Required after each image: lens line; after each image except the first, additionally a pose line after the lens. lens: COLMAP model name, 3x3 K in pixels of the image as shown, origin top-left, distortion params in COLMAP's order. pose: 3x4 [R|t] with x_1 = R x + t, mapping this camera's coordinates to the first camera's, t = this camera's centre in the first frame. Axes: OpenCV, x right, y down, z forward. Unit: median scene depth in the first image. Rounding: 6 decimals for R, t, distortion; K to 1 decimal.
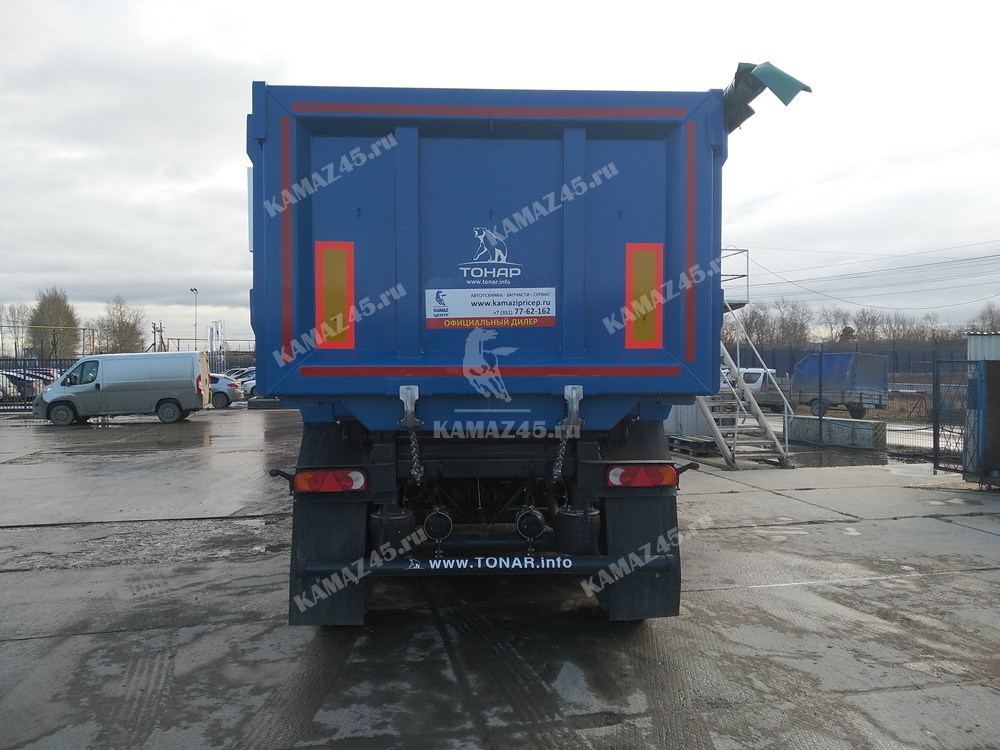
lens RADIAL K [[746.6, 0, 500.0], [0, 746.6, 375.0], [0, 0, 1]] dist [0.009900, -0.007549]
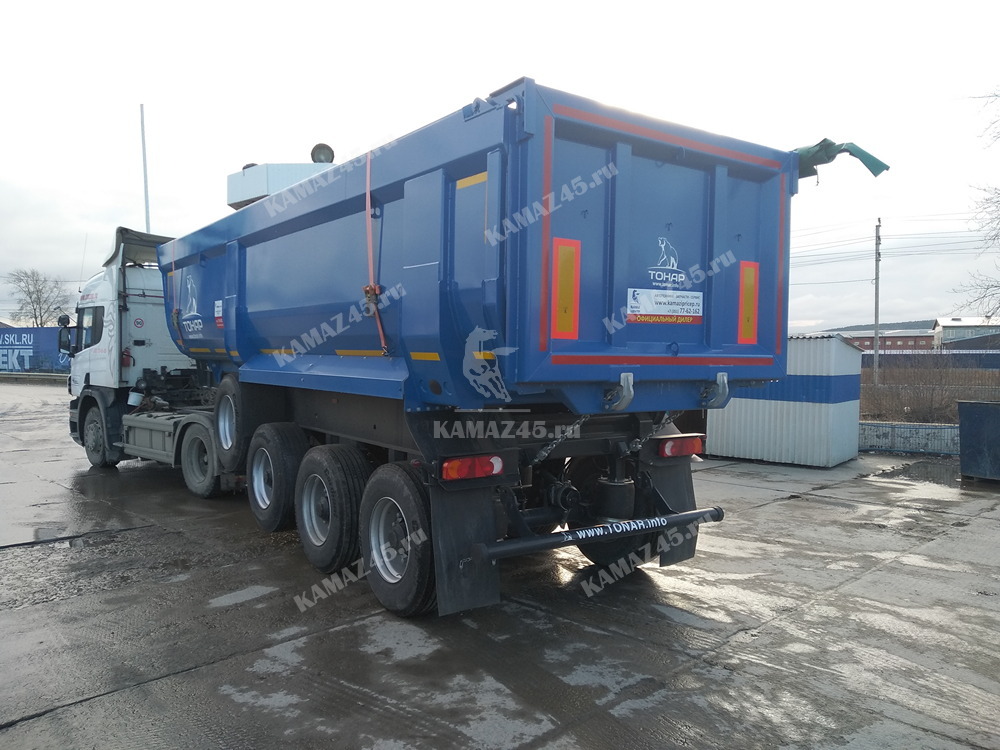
lens RADIAL K [[746.6, 0, 500.0], [0, 746.6, 375.0], [0, 0, 1]] dist [0.009900, -0.007549]
pose [[0.845529, -0.002566, 0.533923, -0.860614], [-0.002896, 0.999952, 0.009393, 0.007301], [-0.533921, -0.009488, 0.845481, 0.143684]]
